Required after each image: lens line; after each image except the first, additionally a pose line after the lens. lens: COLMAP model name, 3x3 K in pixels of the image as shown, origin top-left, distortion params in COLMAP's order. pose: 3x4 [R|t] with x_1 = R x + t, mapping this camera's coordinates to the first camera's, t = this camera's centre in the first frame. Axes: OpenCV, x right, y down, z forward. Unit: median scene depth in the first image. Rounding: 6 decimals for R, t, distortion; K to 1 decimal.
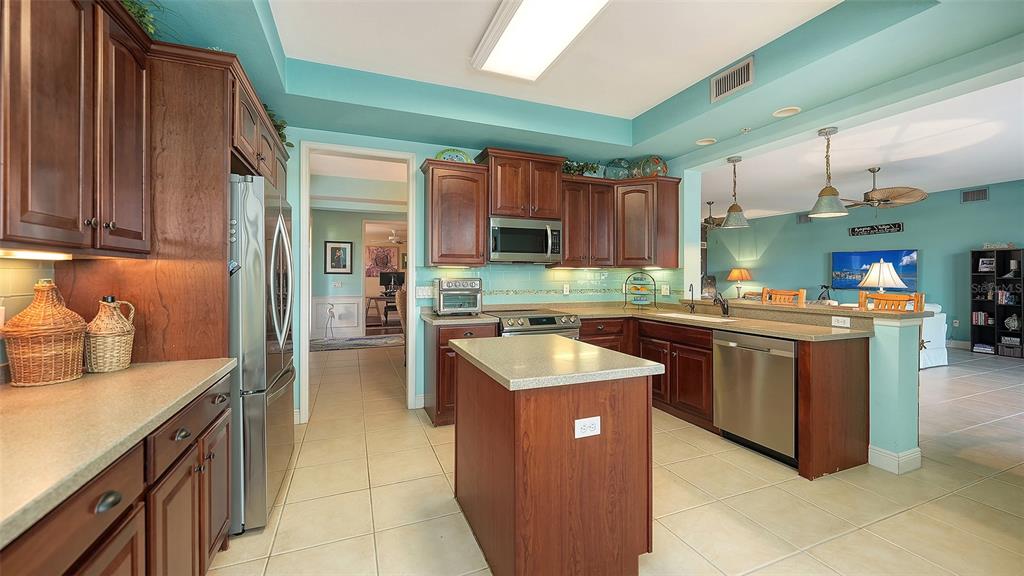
lens RADIAL K [[408.5, 0, 514.5], [0, 408.5, 283.8], [0, 0, 1]] dist [-0.003090, -0.000199]
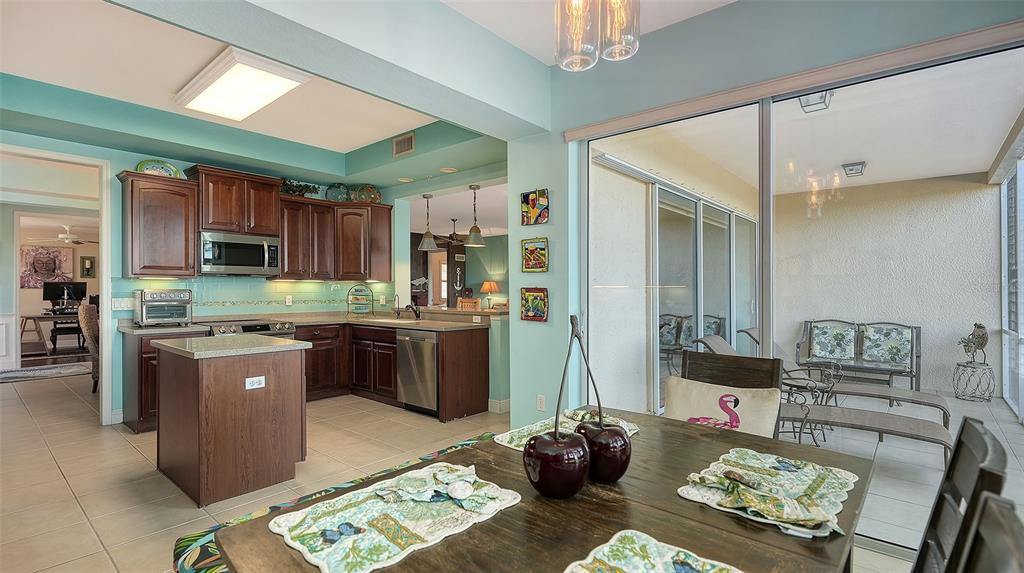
lens RADIAL K [[474.4, 0, 503.9], [0, 474.4, 297.4], [0, 0, 1]] dist [-0.003016, 0.000225]
pose [[0.892809, -0.006354, 0.450390, 0.083172], [0.006052, 0.999979, 0.002110, 0.008155], [-0.450394, 0.000842, 0.892829, -0.420335]]
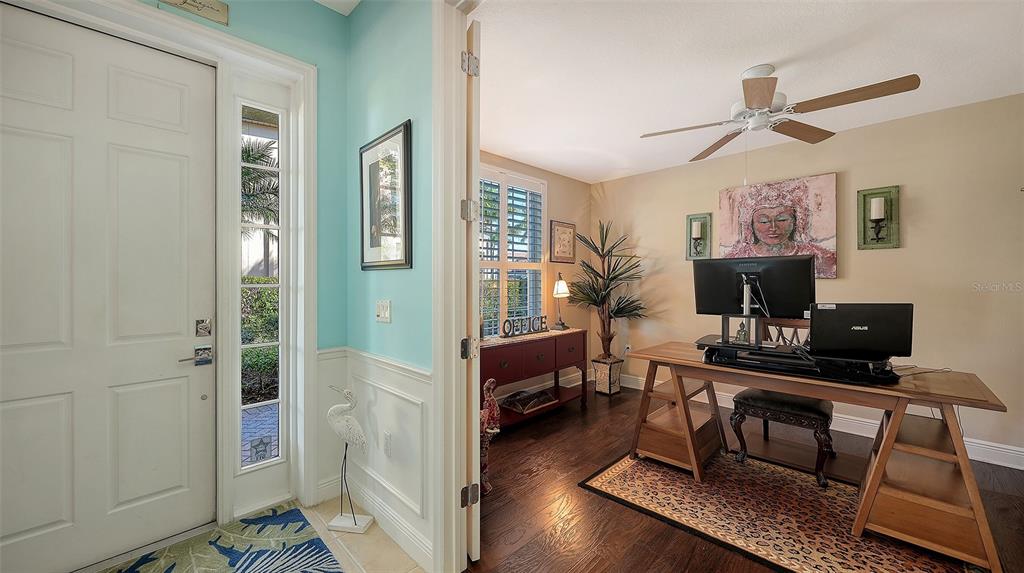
lens RADIAL K [[379.5, 0, 512.7], [0, 379.5, 285.6], [0, 0, 1]] dist [0.000838, 0.000048]
pose [[0.385912, 0.003413, -0.922529, -0.243802], [0.001338, 0.999990, 0.004260, -0.022839], [0.922535, -0.002879, 0.385904, 1.306954]]
